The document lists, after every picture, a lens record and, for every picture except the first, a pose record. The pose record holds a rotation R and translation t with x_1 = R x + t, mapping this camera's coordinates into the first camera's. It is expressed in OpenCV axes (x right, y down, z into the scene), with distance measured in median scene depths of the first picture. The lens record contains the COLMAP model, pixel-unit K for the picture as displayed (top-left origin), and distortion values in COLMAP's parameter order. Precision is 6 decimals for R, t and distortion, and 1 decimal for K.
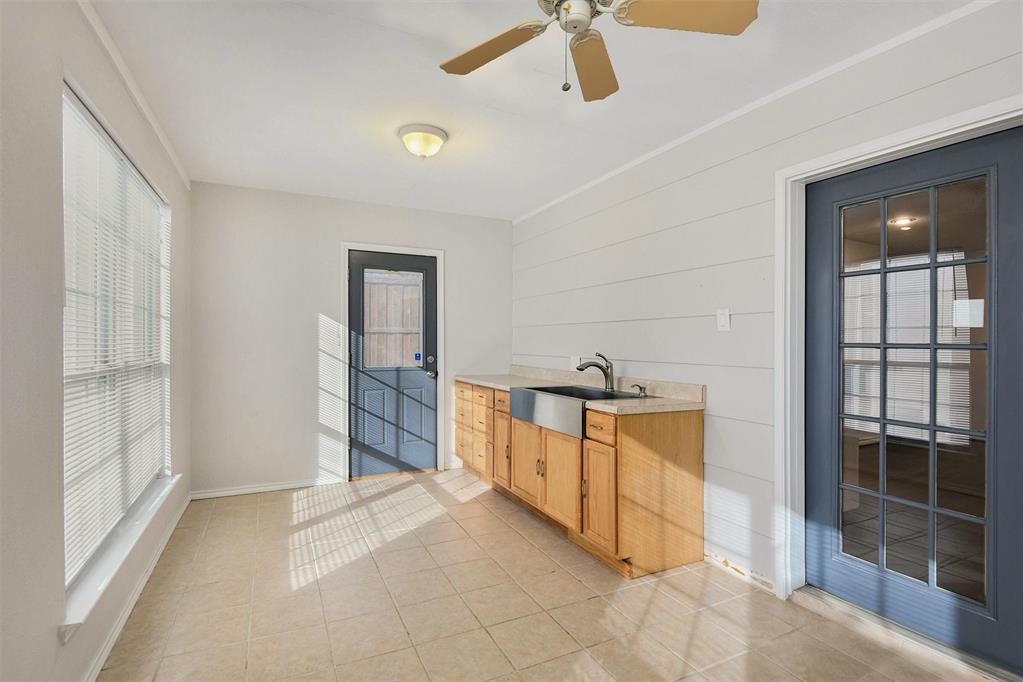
lens RADIAL K [[479.0, 0, 508.0], [0, 479.0, 341.2], [0, 0, 1]] dist [-0.028469, -0.008406]
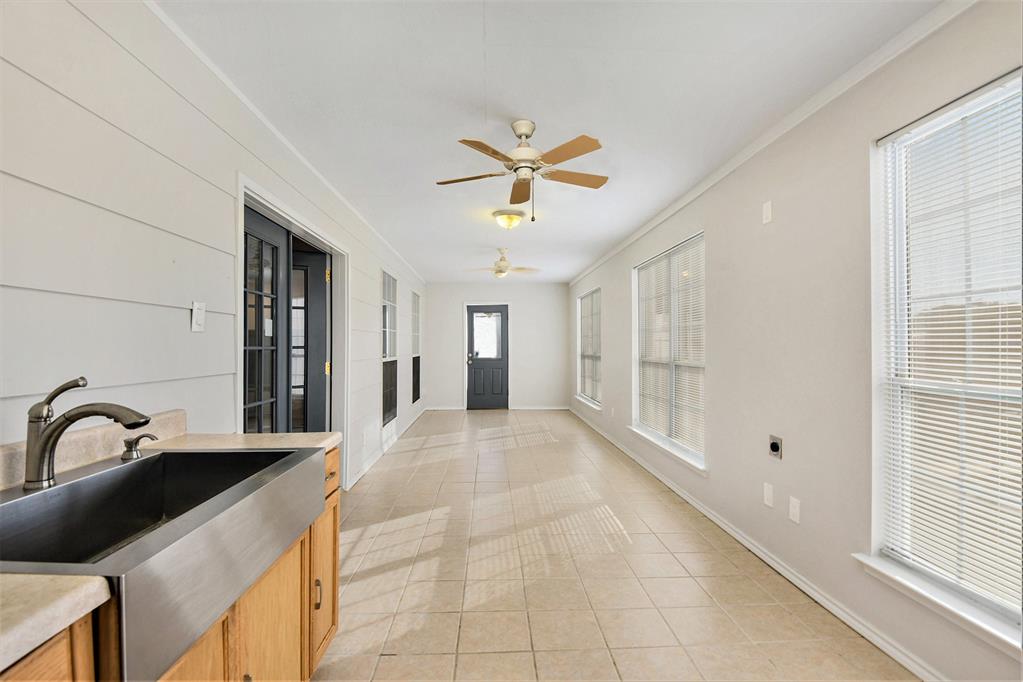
lens RADIAL K [[479.0, 0, 509.0], [0, 479.0, 338.9], [0, 0, 1]] dist [-0.028469, -0.008406]
pose [[-0.912208, -0.002138, 0.409721, -0.404073], [-0.003864, 0.999987, -0.003386, -0.012518], [-0.409708, -0.004672, -0.912205, 1.945466]]
